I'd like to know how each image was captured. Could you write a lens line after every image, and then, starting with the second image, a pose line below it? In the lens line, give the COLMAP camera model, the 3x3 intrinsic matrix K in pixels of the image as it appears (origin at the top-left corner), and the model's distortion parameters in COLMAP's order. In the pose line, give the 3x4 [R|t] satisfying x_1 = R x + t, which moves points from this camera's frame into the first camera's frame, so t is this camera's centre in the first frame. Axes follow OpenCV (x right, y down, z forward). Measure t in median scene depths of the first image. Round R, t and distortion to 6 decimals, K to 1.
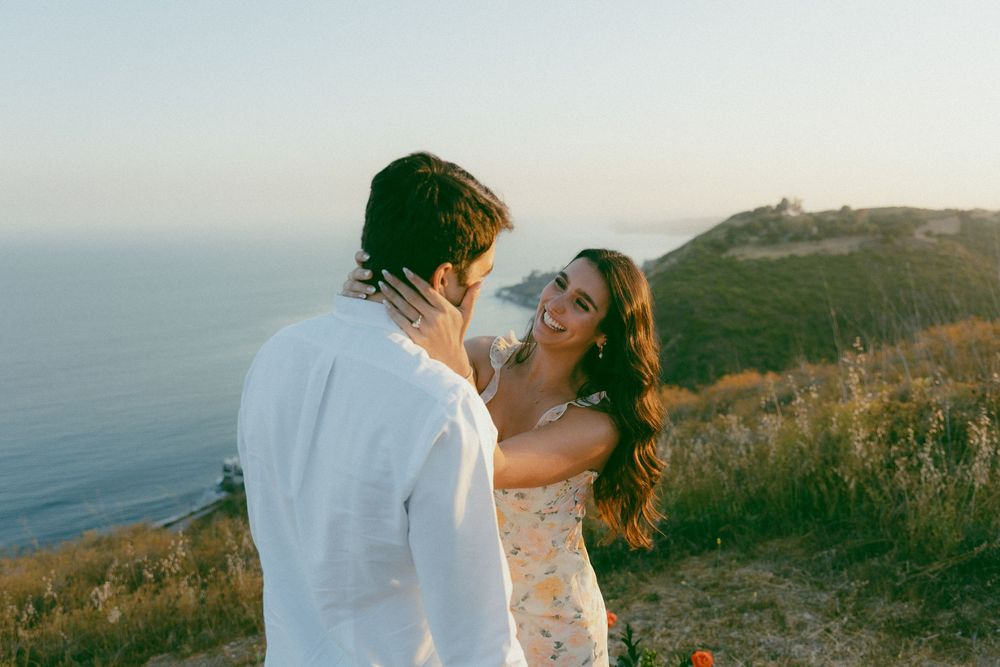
lens RADIAL K [[861.6, 0, 487.1], [0, 861.6, 318.1], [0, 0, 1]] dist [-0.001502, 0.000641]
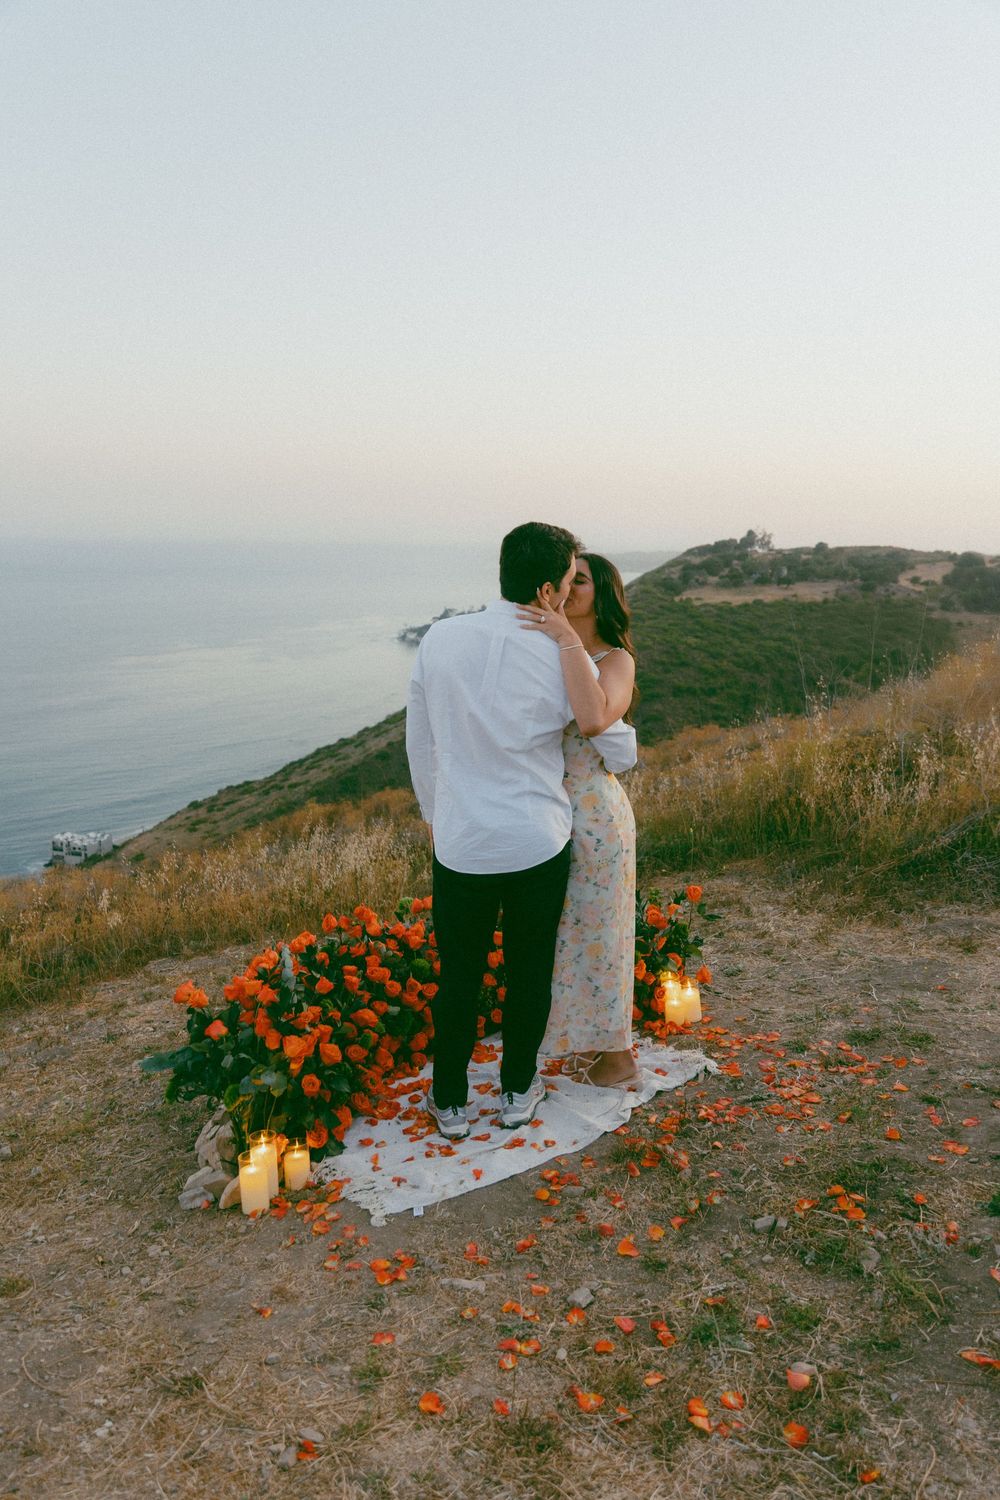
lens RADIAL K [[1051.0, 0, 468.9], [0, 1051.0, 737.7], [0, 0, 1]] dist [-0.002293, 0.002061]
pose [[0.996730, 0.022207, 0.077686, -0.106032], [-0.027349, 0.997460, 0.065765, 0.028570], [-0.076028, -0.067675, 0.994806, -0.261820]]
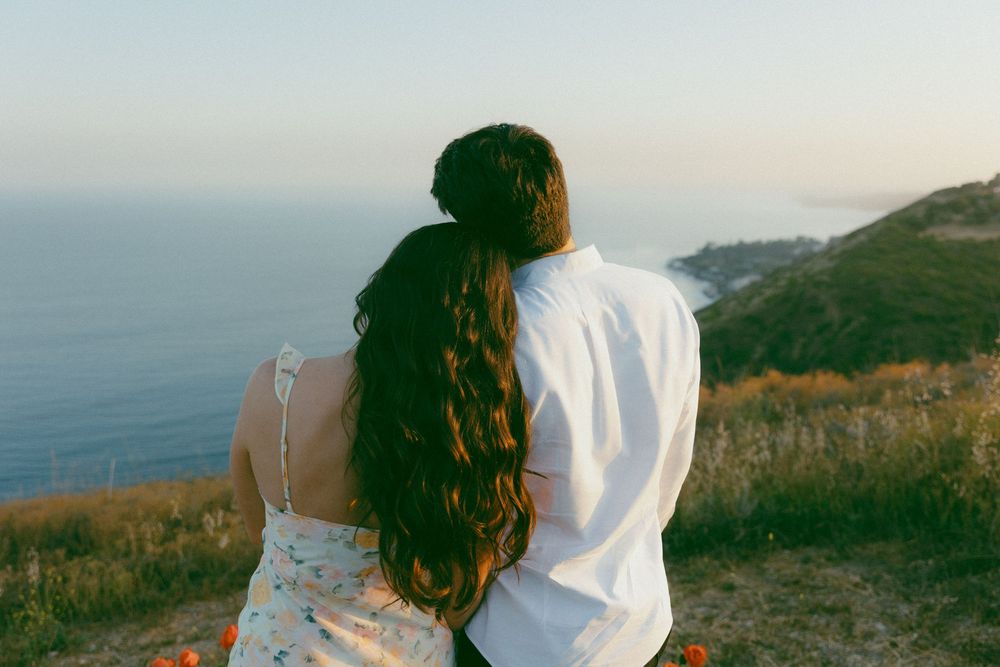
lens RADIAL K [[861.6, 0, 481.7], [0, 861.6, 330.1], [0, 0, 1]] dist [-0.001502, 0.000641]
pose [[0.978712, 0.062272, -0.195565, 0.083419], [-0.051735, 0.996944, 0.058538, -0.004481], [0.198613, -0.047175, 0.978942, 0.012236]]
